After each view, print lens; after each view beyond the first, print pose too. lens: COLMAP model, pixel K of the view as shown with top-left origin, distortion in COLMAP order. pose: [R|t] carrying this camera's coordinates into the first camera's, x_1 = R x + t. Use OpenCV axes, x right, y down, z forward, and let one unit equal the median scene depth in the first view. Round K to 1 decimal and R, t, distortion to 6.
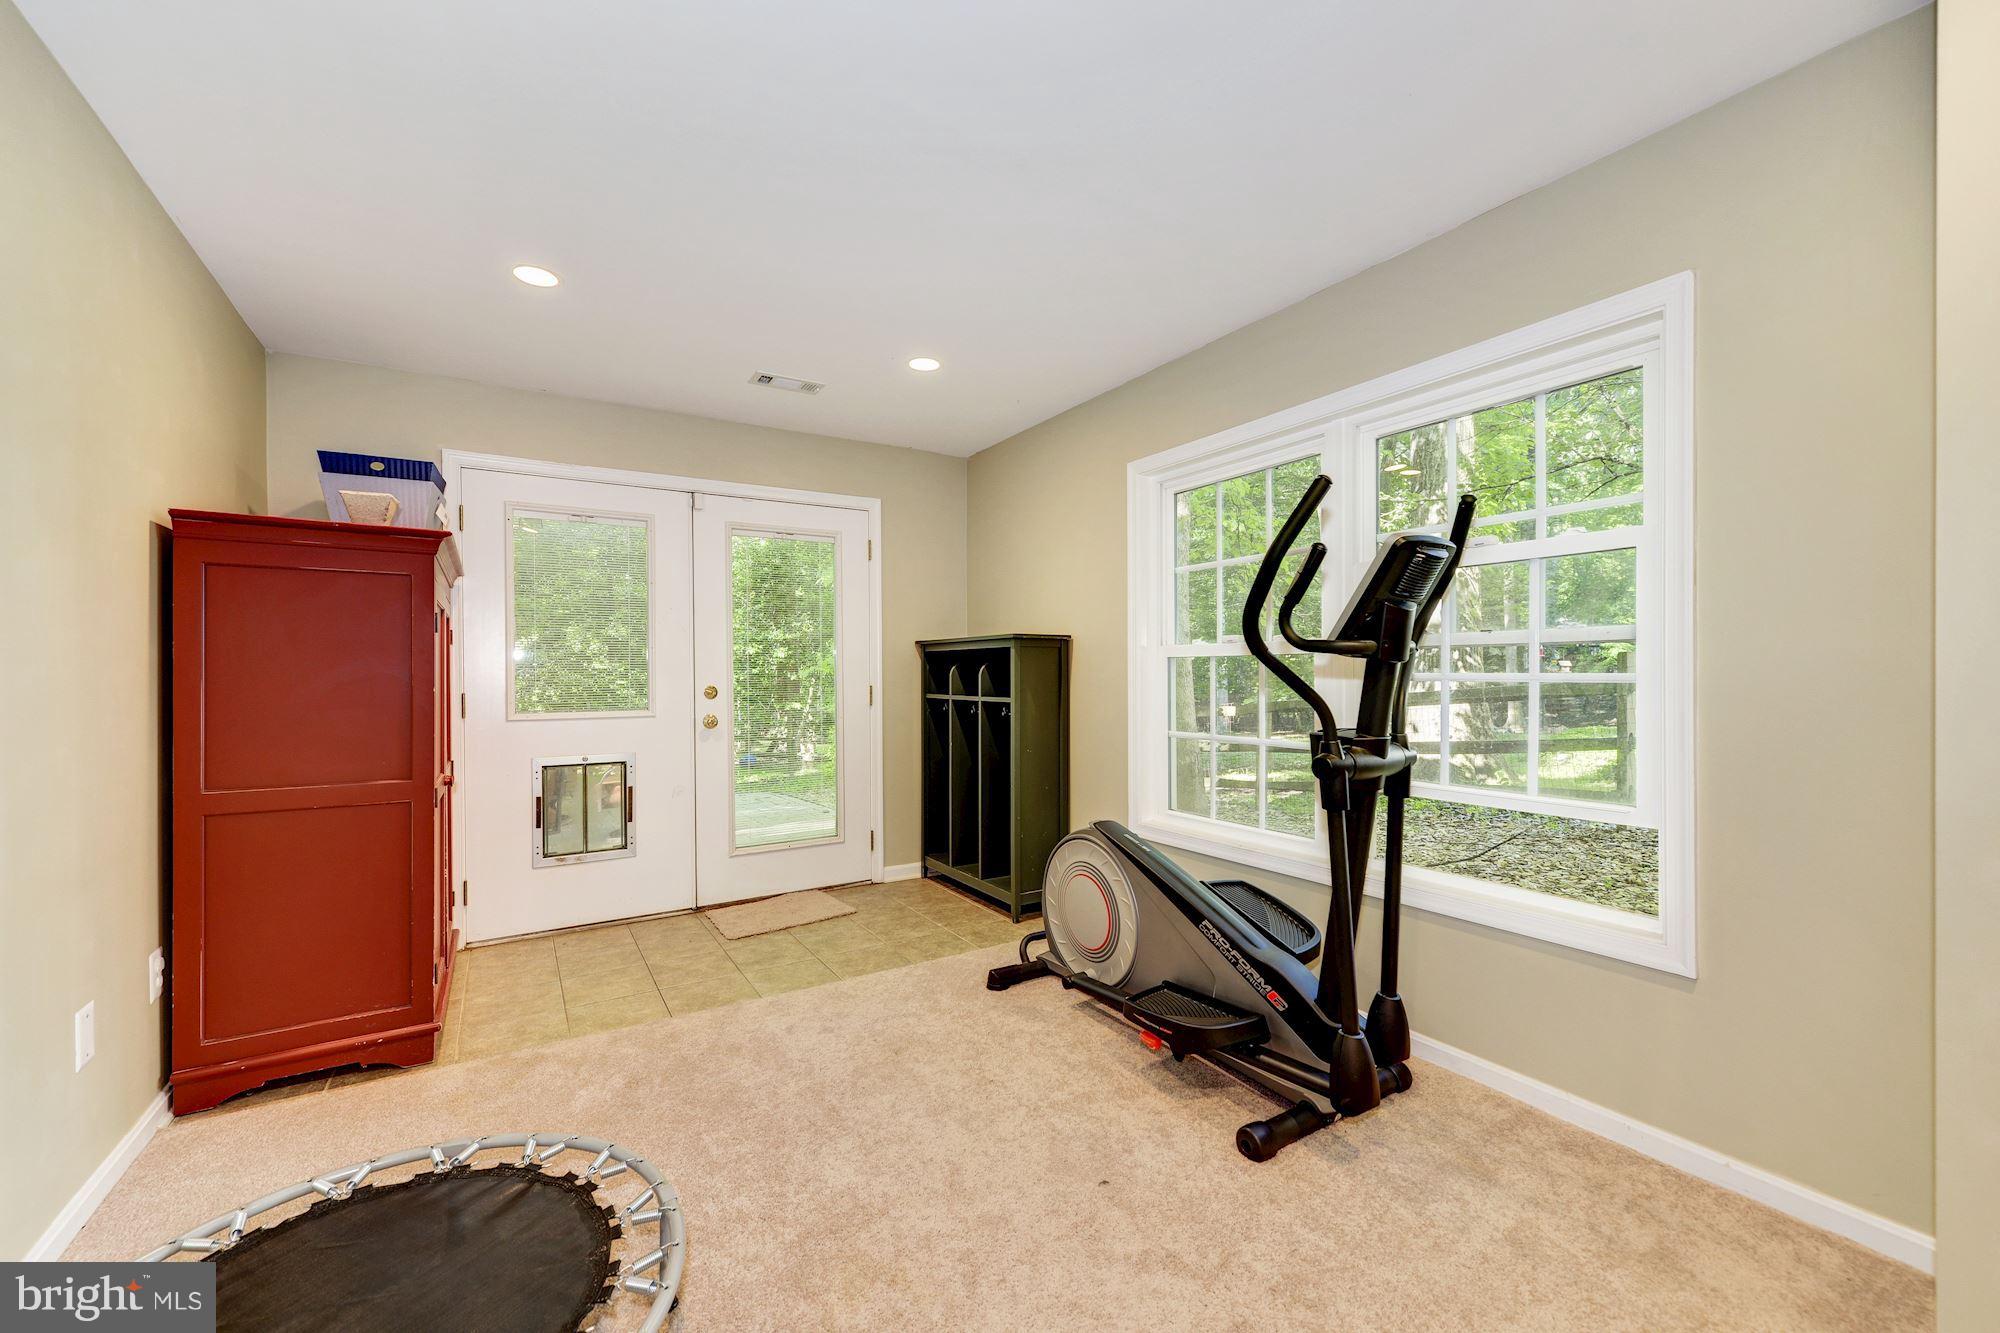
lens RADIAL K [[792.3, 0, 998.7], [0, 792.3, 677.1], [0, 0, 1]] dist [0.001575, 0.000045]
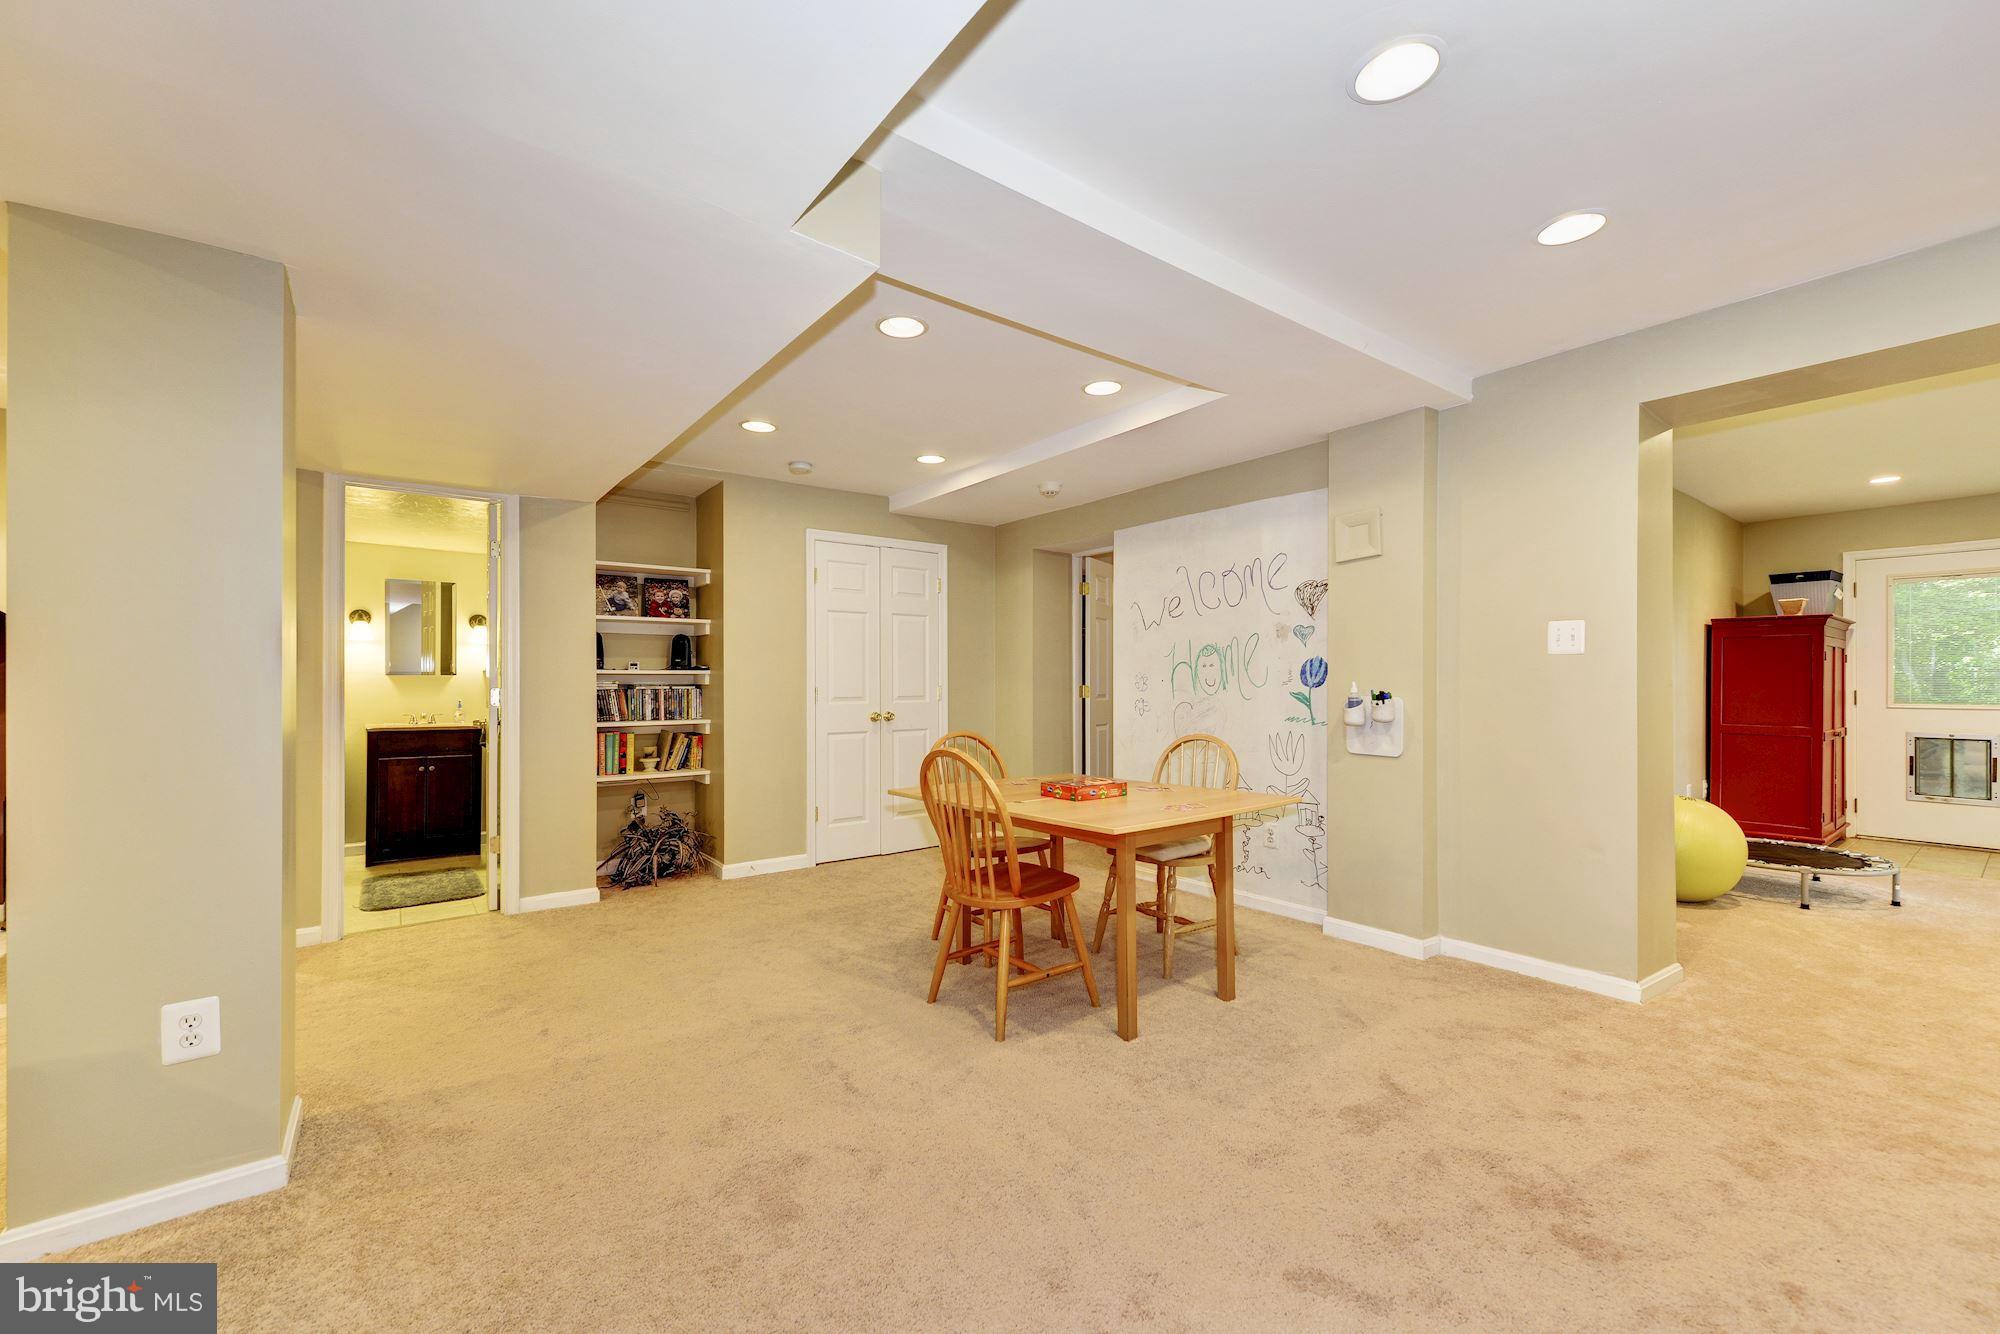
lens RADIAL K [[792.3, 0, 998.7], [0, 792.3, 677.6], [0, 0, 1]] dist [0.001575, 0.000045]
pose [[0.093312, 0.002550, -0.995634, 1.016493], [-0.009667, 0.999952, 0.001655, 0.006737], [0.995590, 0.009470, 0.093332, -1.192414]]
